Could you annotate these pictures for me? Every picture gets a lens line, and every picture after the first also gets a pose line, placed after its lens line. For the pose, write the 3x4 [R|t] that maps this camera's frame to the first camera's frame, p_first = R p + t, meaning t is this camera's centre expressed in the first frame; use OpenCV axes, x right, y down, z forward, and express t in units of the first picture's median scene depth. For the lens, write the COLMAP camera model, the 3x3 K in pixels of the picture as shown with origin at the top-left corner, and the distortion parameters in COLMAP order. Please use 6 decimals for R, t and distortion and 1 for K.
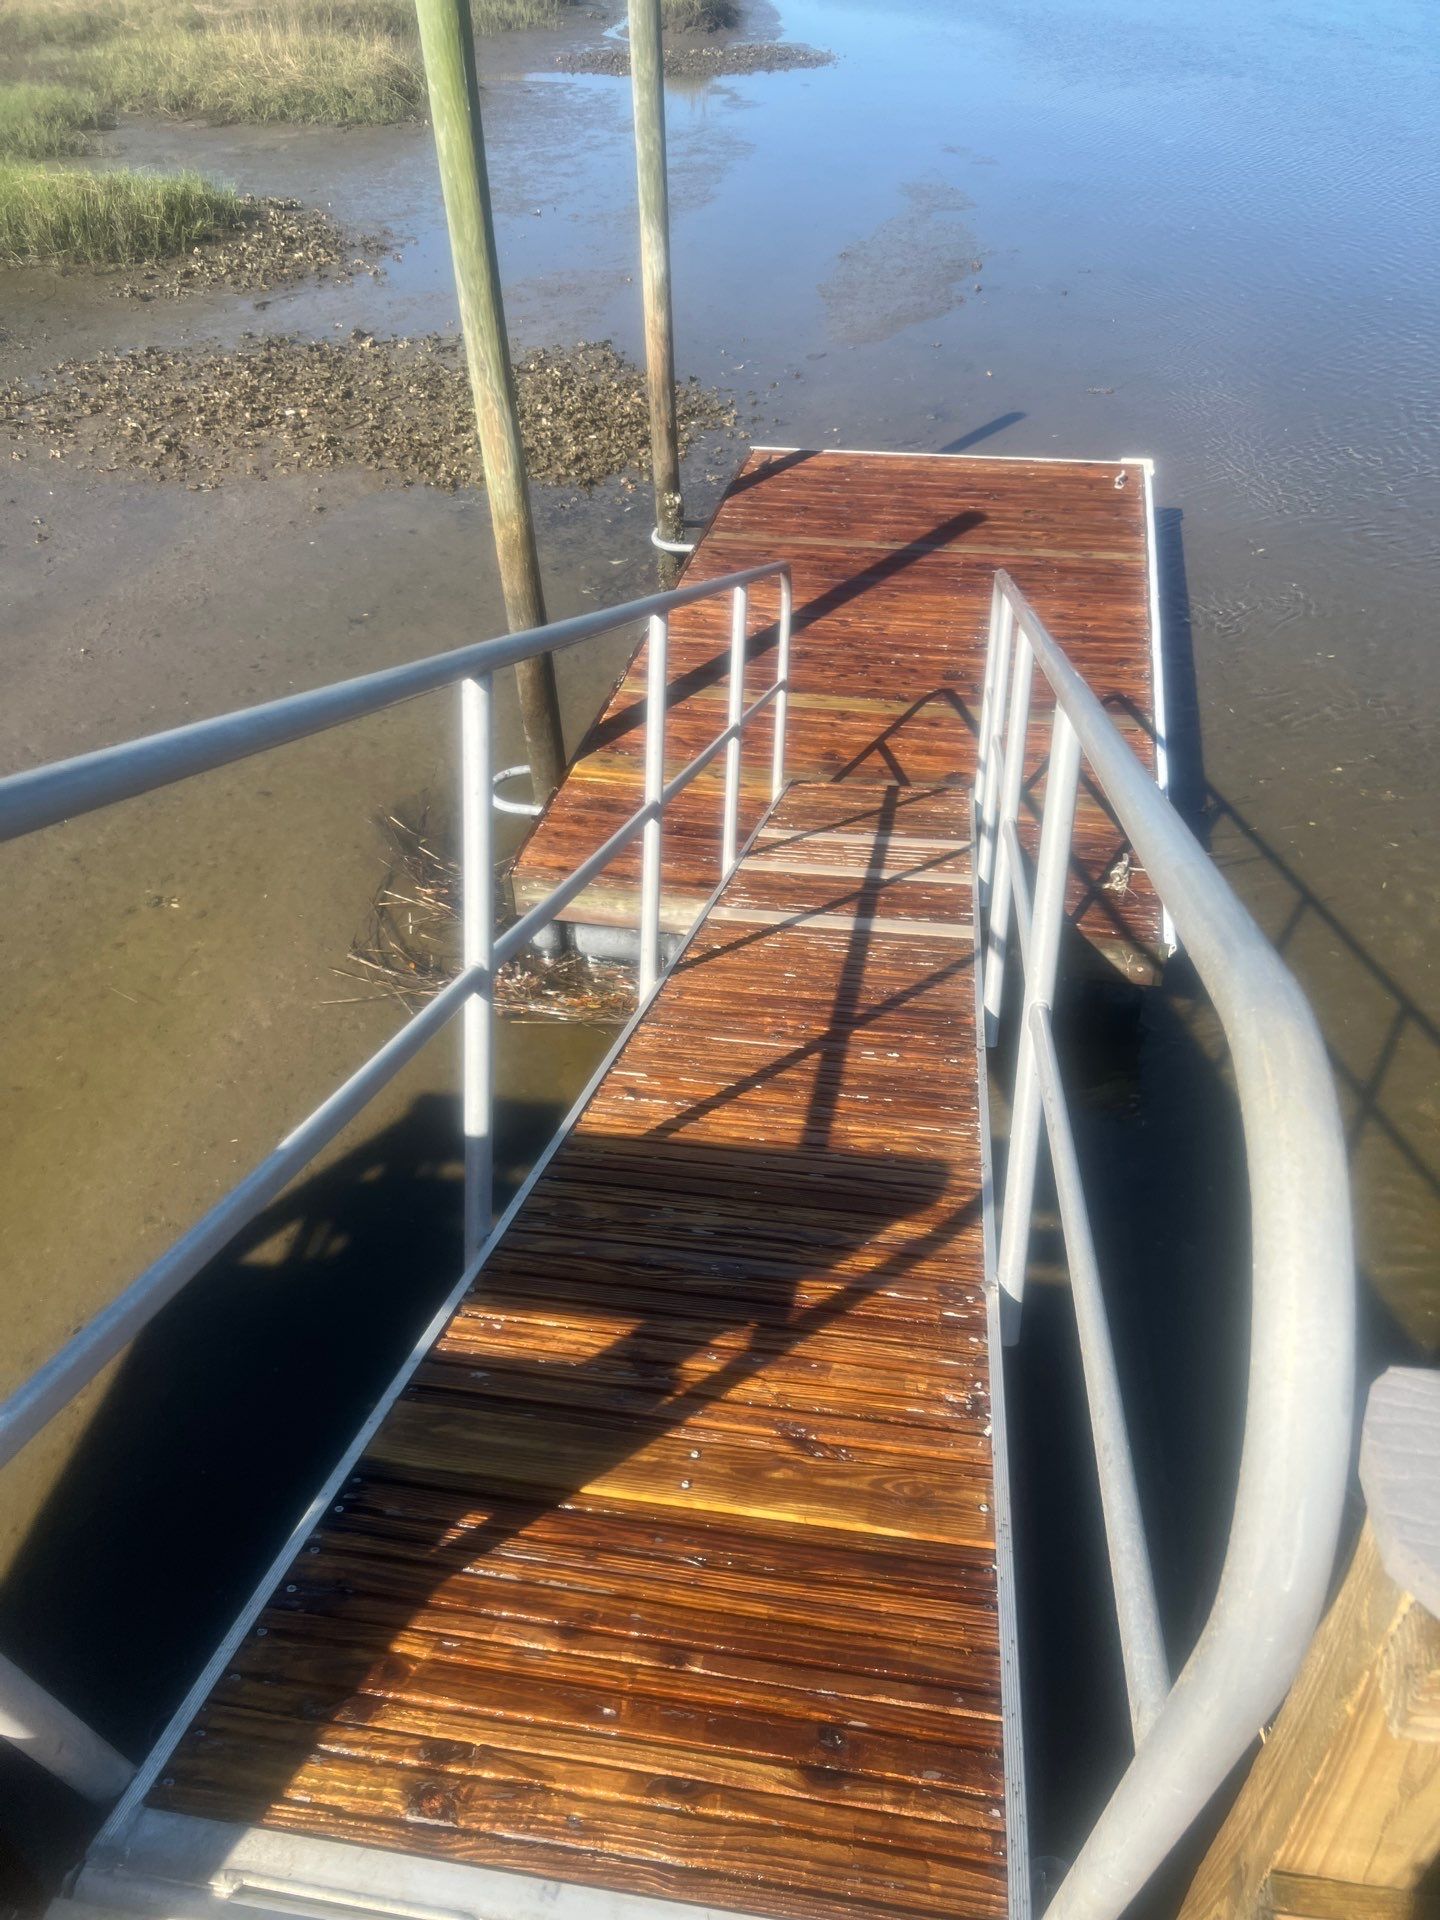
lens RADIAL K [[1427.1, 0, 720.3], [0, 1427.1, 1041.6], [0, 0, 1]] dist [0.009212, -0.001617]
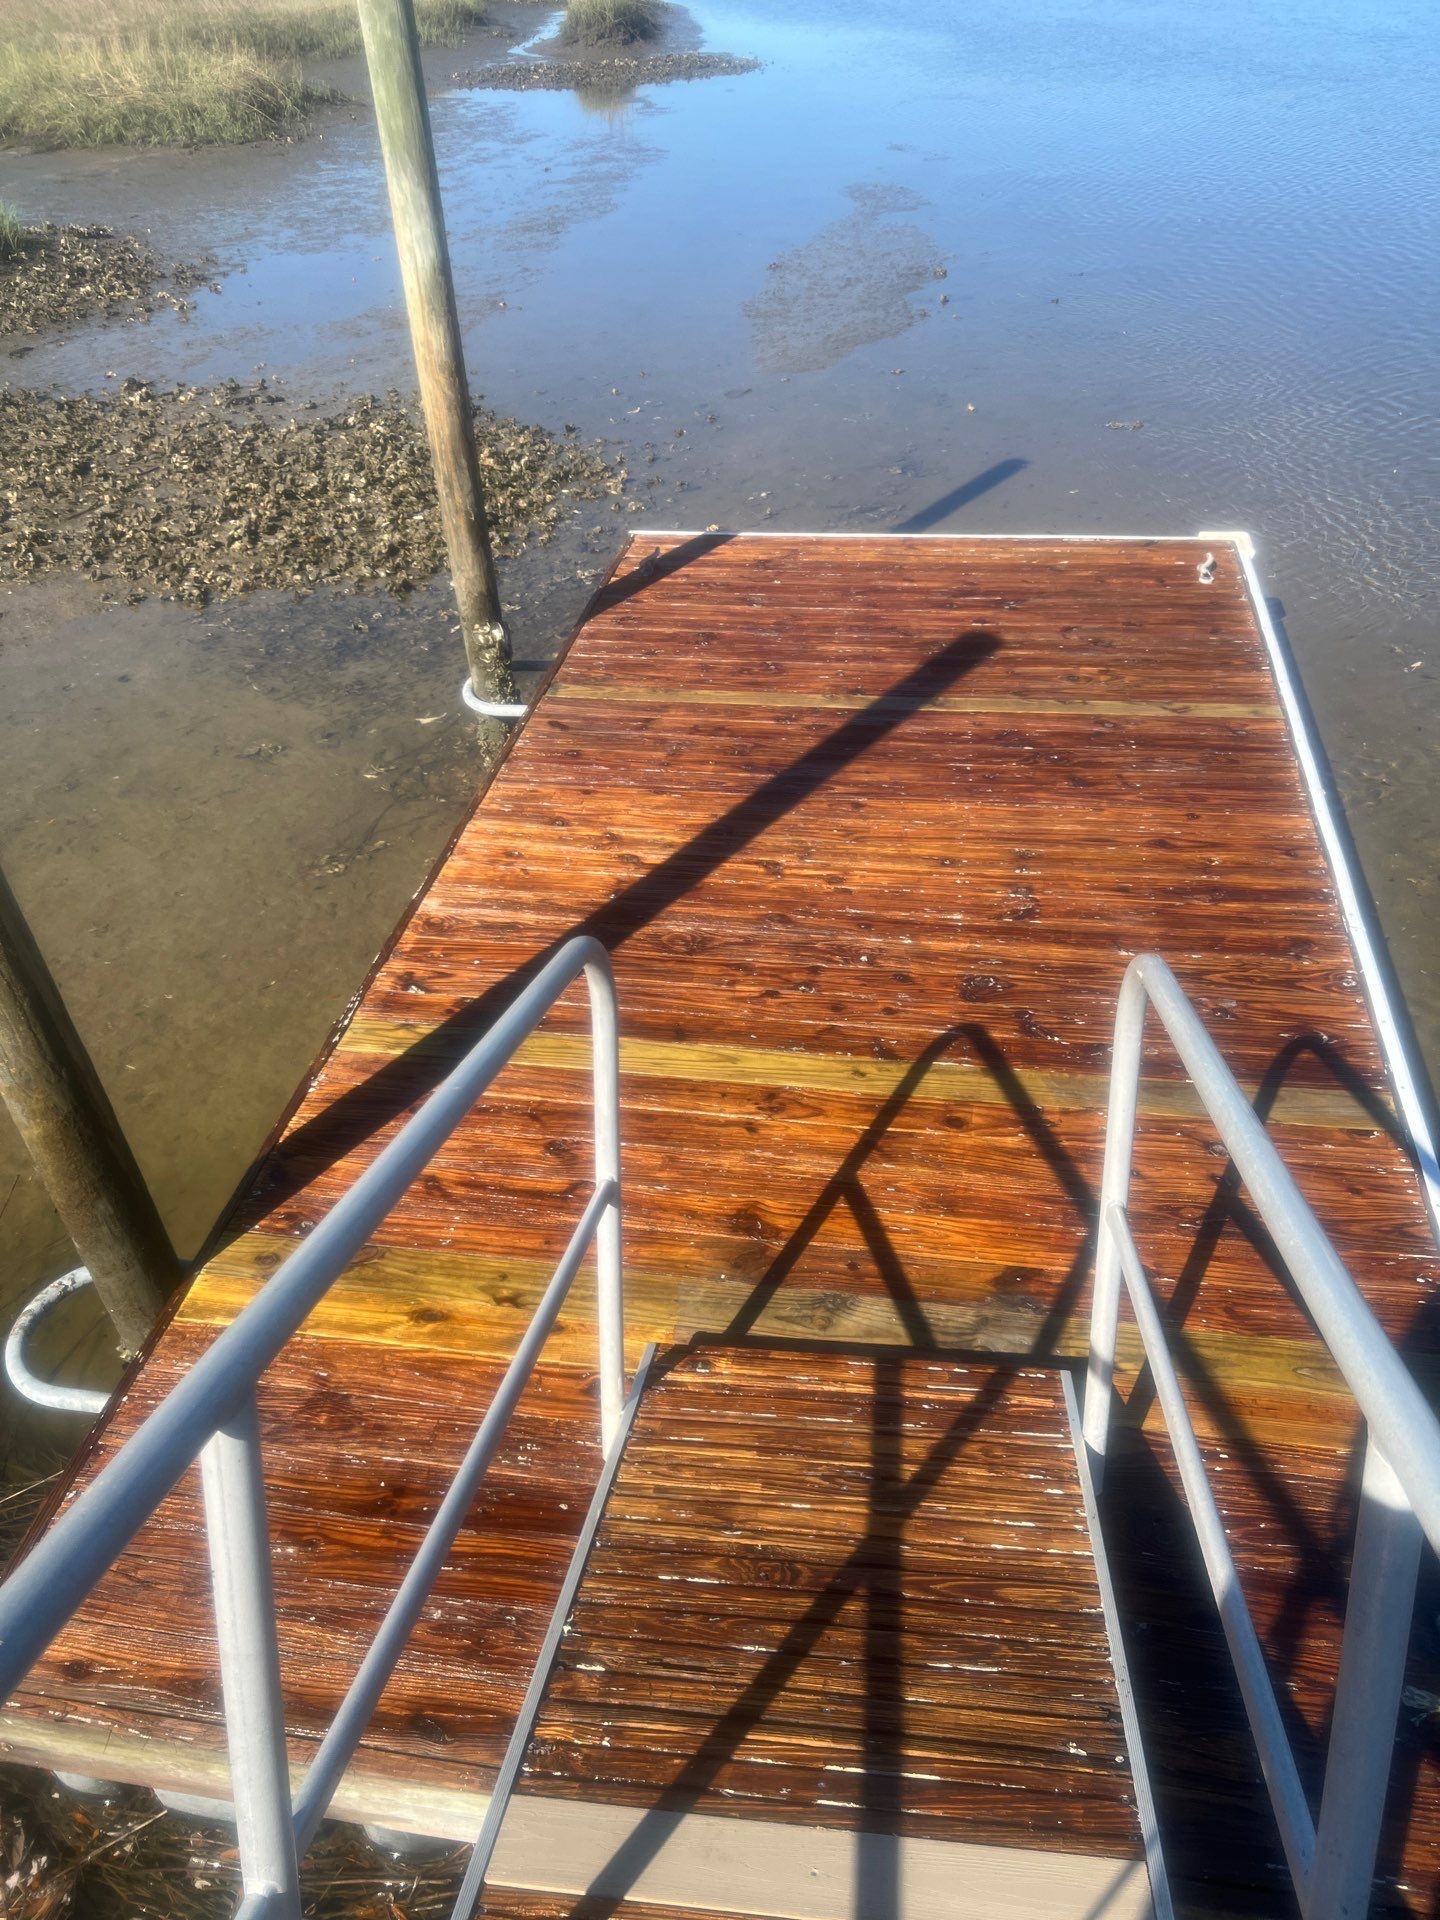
lens RADIAL K [[1411.4, 0, 724.8], [0, 1411.4, 1052.8], [0, 0, 1]] dist [0.011935, -0.014233]
pose [[0.998896, -0.043686, 0.017253, 0.043956], [0.043872, 0.998981, -0.010563, -0.170790], [-0.016774, 0.011308, 0.999795, 0.356815]]
